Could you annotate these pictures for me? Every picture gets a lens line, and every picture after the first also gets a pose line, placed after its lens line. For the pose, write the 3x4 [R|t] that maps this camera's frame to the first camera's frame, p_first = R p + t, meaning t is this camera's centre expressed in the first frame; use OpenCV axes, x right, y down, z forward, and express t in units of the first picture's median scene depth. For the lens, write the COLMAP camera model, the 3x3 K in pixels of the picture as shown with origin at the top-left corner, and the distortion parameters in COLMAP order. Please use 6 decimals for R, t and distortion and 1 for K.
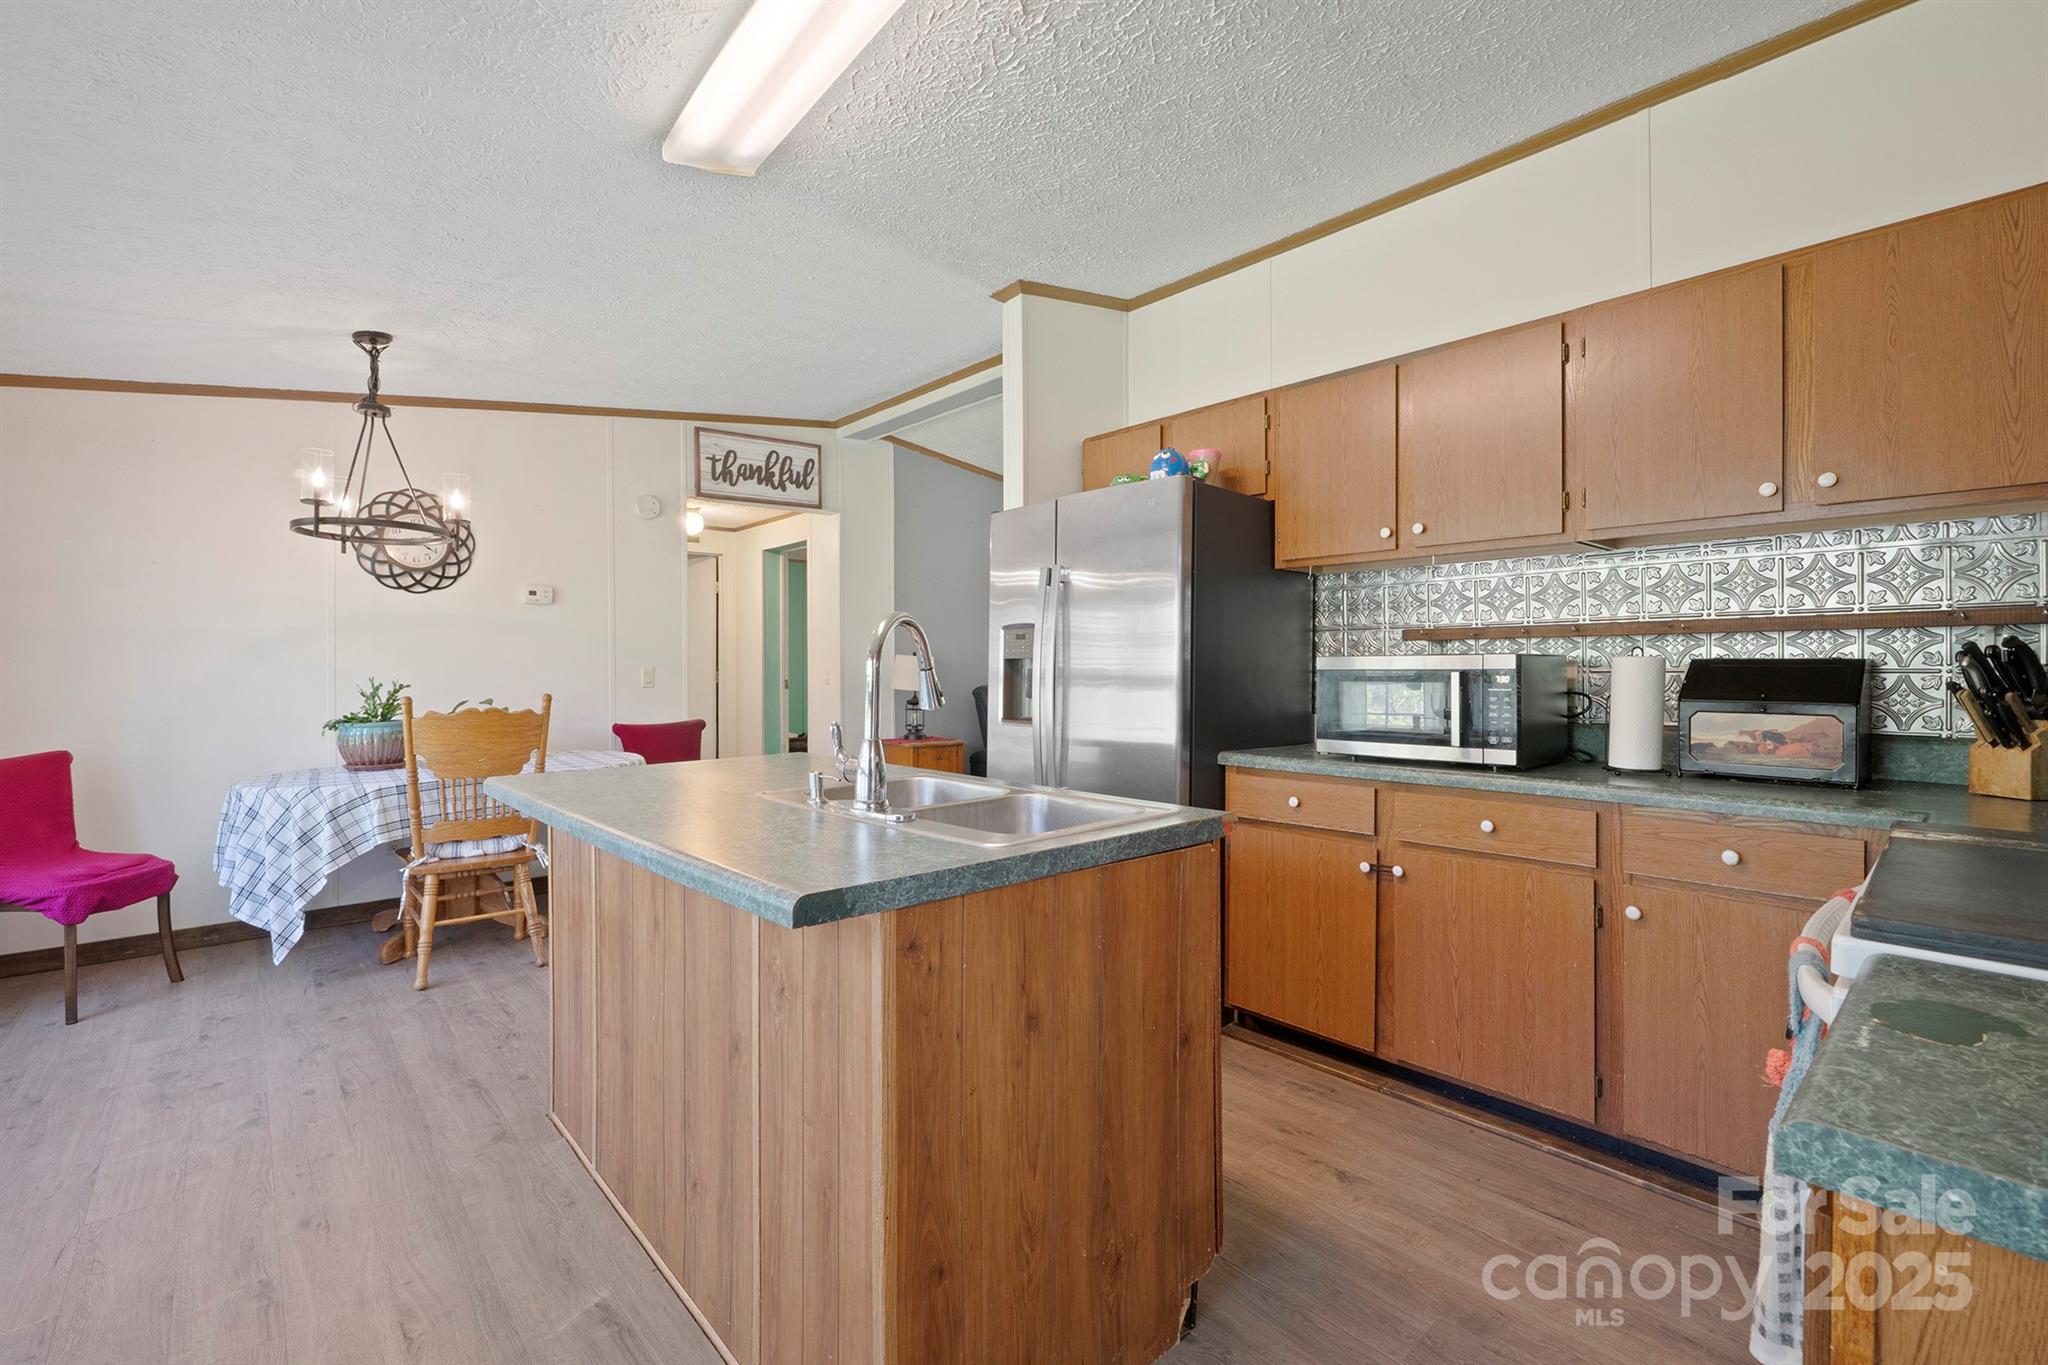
lens RADIAL K [[861.8, 0, 1027.8], [0, 861.8, 693.7], [0, 0, 1]] dist [-0.008355, -0.000036]
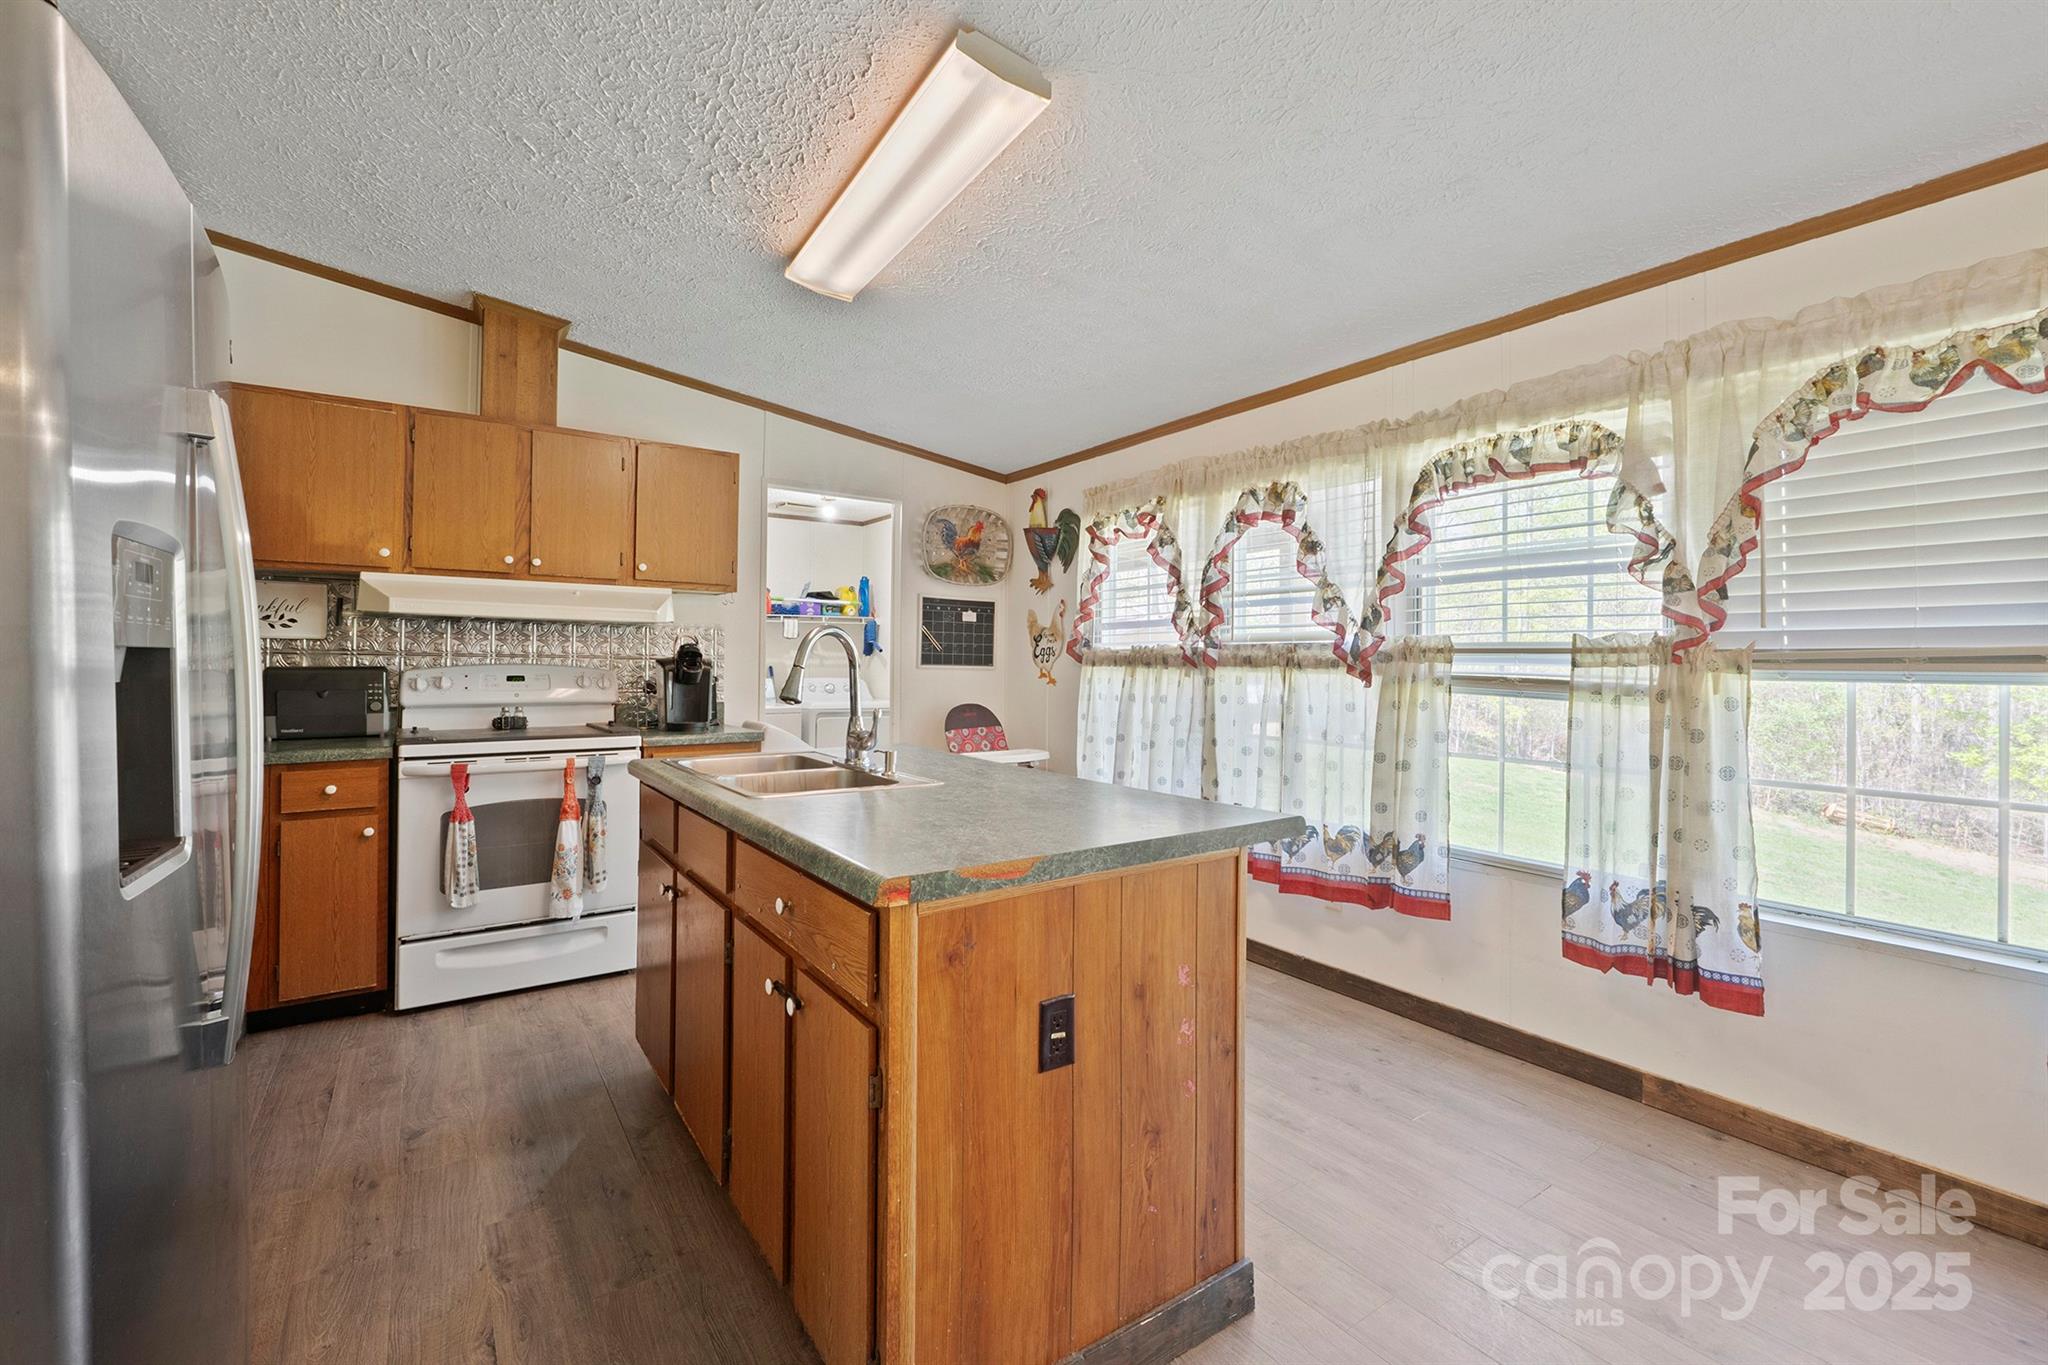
lens RADIAL K [[861.8, 0, 1027.0], [0, 861.8, 653.7], [0, 0, 1]] dist [-0.008355, -0.000036]
pose [[-0.991882, 0.001845, 0.127147, -0.264800], [0.004853, 0.999716, 0.023349, -0.033720], [-0.127068, 0.023777, -0.991609, 0.961139]]
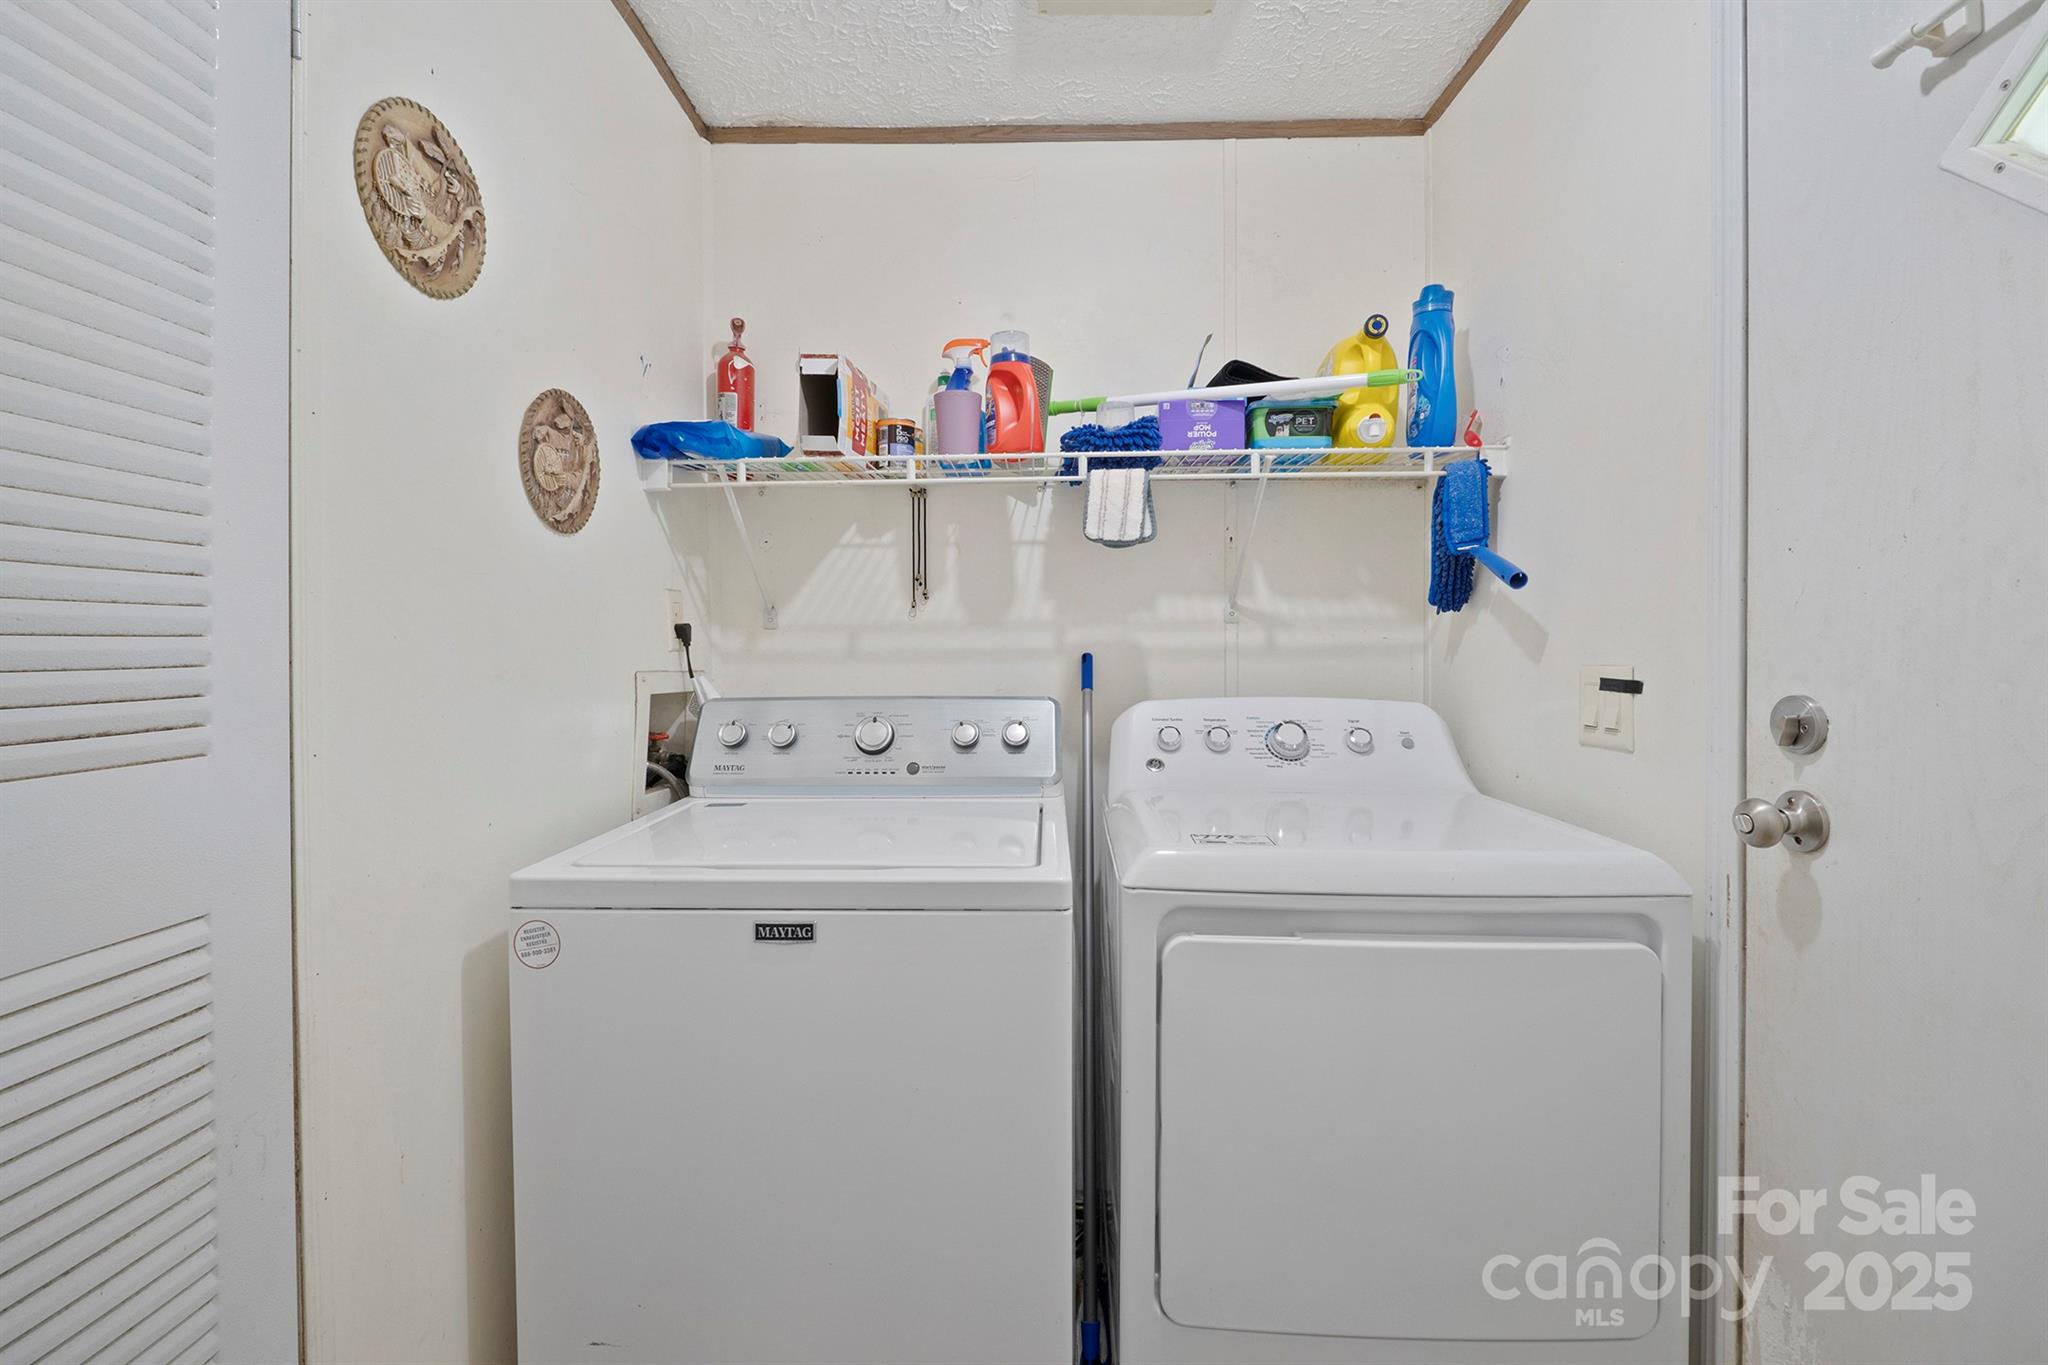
lens RADIAL K [[861.8, 0, 1013.9], [0, 861.8, 646.1], [0, 0, 1]] dist [-0.008355, -0.000036]
pose [[-0.723551, 0.005234, 0.690251, 0.102831], [0.030730, 0.999224, 0.024635, 0.005902], [-0.689587, 0.039036, -0.723150, -0.158742]]
